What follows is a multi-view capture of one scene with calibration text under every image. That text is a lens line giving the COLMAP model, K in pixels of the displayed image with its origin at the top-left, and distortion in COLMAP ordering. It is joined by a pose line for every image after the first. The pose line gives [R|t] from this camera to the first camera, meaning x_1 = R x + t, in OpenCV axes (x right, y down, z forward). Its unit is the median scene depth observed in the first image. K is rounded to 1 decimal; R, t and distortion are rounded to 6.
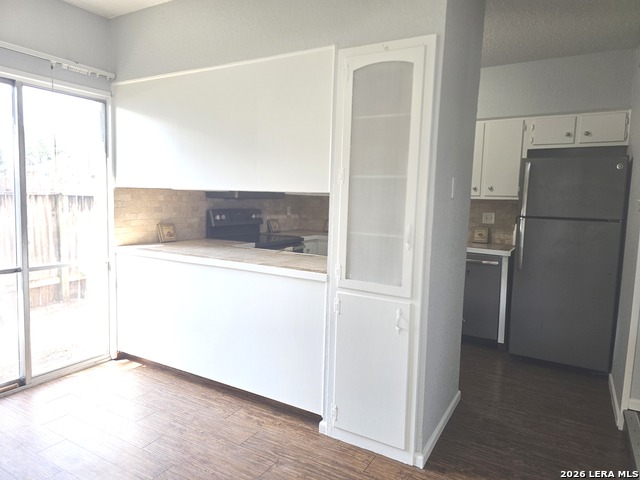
lens RADIAL K [[428.5, 0, 317.9], [0, 428.5, 240.4], [0, 0, 1]] dist [0.042729, -0.015906]
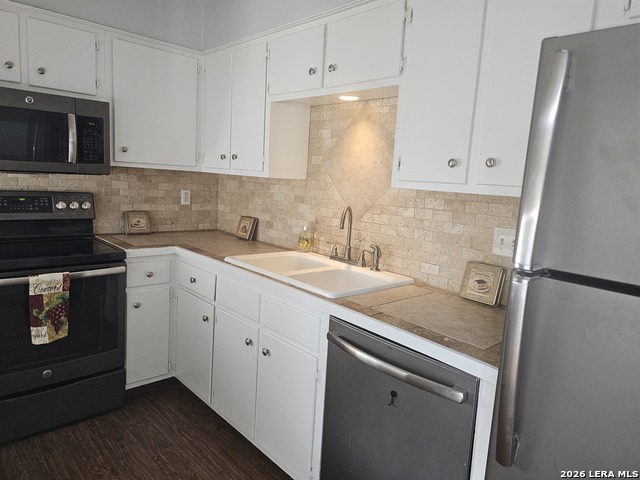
lens RADIAL K [[428.5, 0, 322.3], [0, 428.5, 239.8], [0, 0, 1]] dist [0.042729, -0.015906]
pose [[0.954339, 0.072519, -0.289789, 0.380419], [-0.061268, 0.996980, 0.047723, -0.066615], [0.292375, -0.027789, 0.955900, 0.633120]]
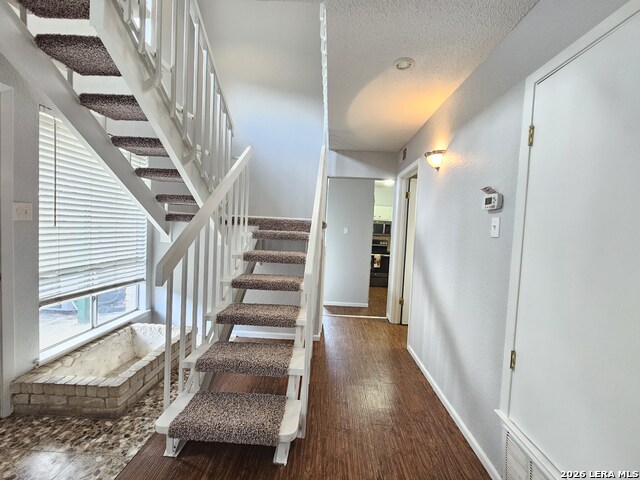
lens RADIAL K [[261.0, 0, 321.4], [0, 261.0, 239.5], [0, 0, 1]] dist [-0.000444, -0.000225]
pose [[0.486519, 0.031224, -0.873112, 1.171405], [-0.119817, 0.992303, -0.031278, 0.017119], [0.865415, 0.119831, 0.486516, -0.078169]]
